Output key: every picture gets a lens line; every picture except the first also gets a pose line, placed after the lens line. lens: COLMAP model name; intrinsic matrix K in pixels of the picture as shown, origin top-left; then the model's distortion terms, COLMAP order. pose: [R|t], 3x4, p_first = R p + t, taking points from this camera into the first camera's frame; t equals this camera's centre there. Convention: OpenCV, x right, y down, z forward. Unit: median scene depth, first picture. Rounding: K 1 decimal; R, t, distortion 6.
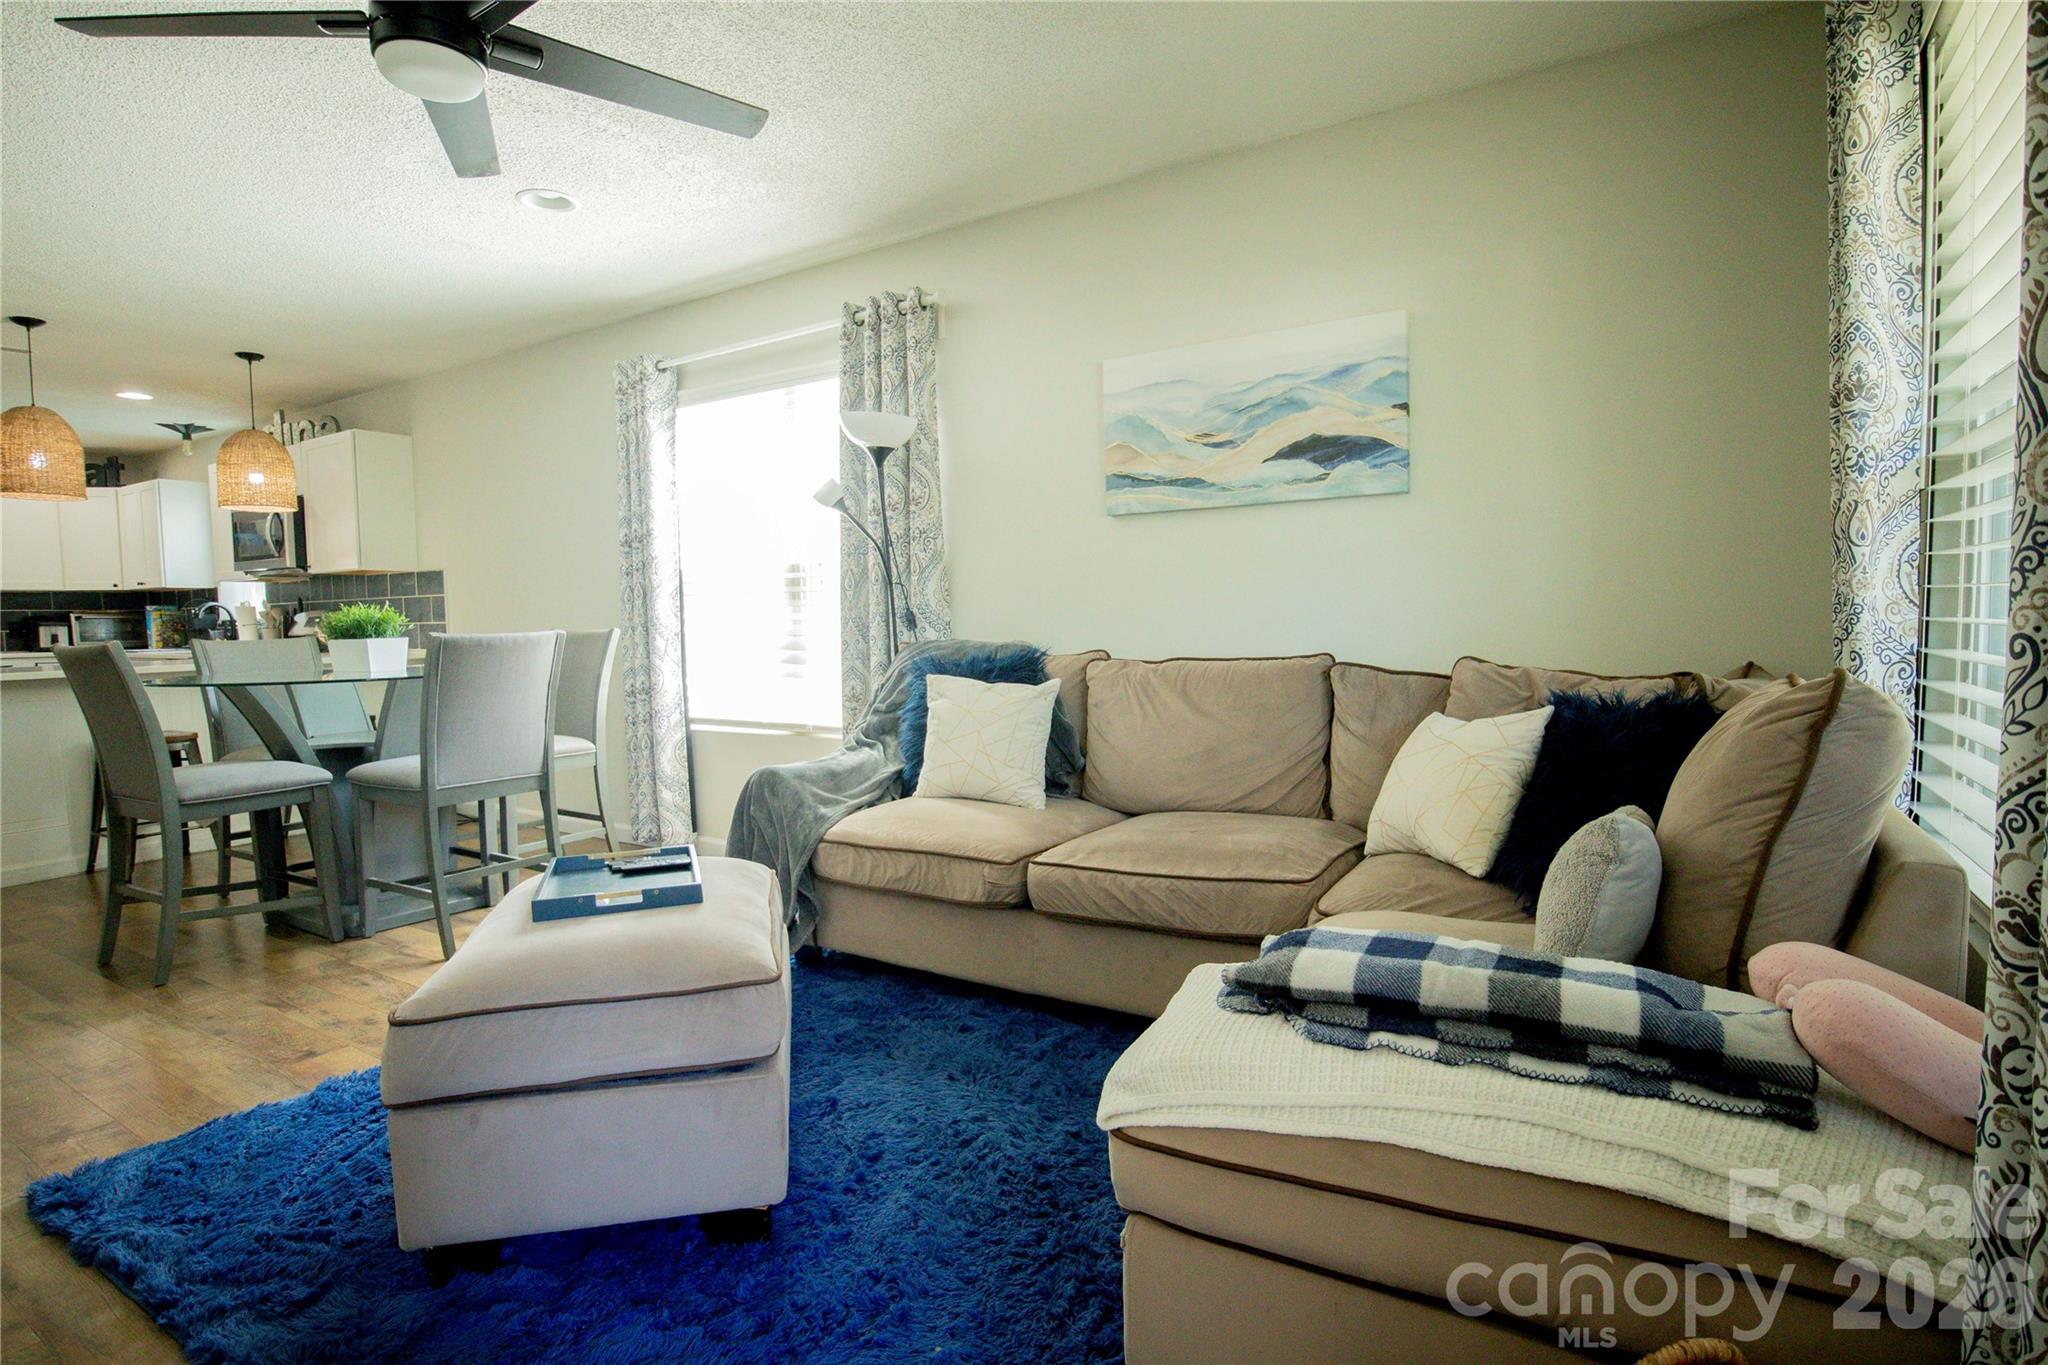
lens RADIAL K [[1033.0, 0, 1026.8], [0, 1033.0, 689.6], [0, 0, 1]] dist [-0.028759, 0.002348]
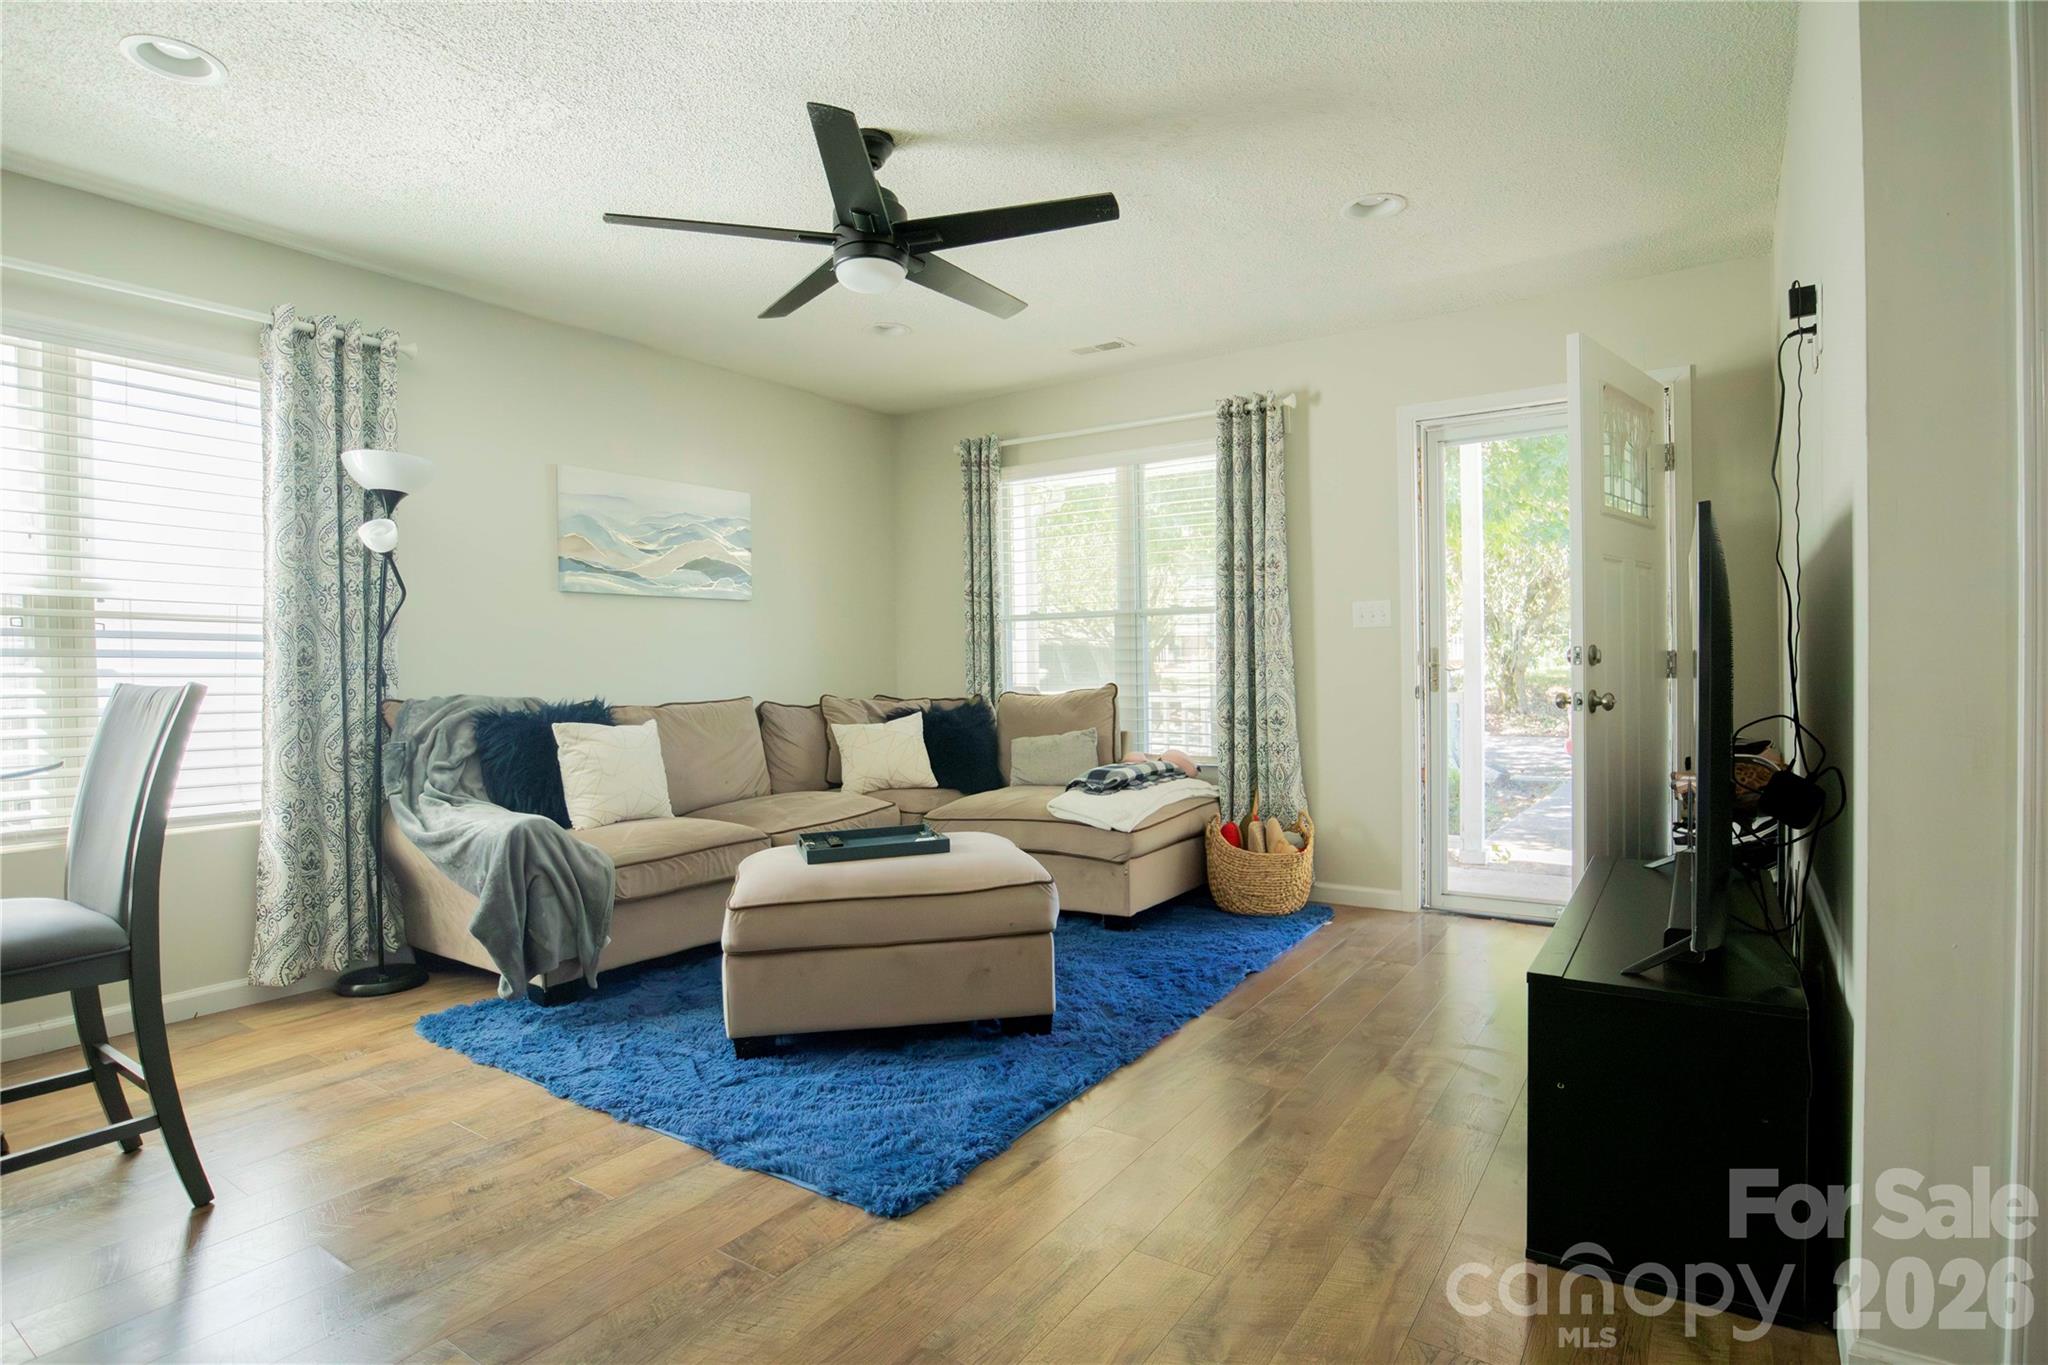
lens RADIAL K [[1036.1, 0, 1038.9], [0, 1036.1, 696.0], [0, 0, 1]] dist [-0.055769, 0.018743]
pose [[0.022409, -0.009944, 0.999699, -0.845822], [0.080773, 0.996700, 0.008103, -0.008374], [-0.996481, 0.080567, 0.023138, 0.325487]]
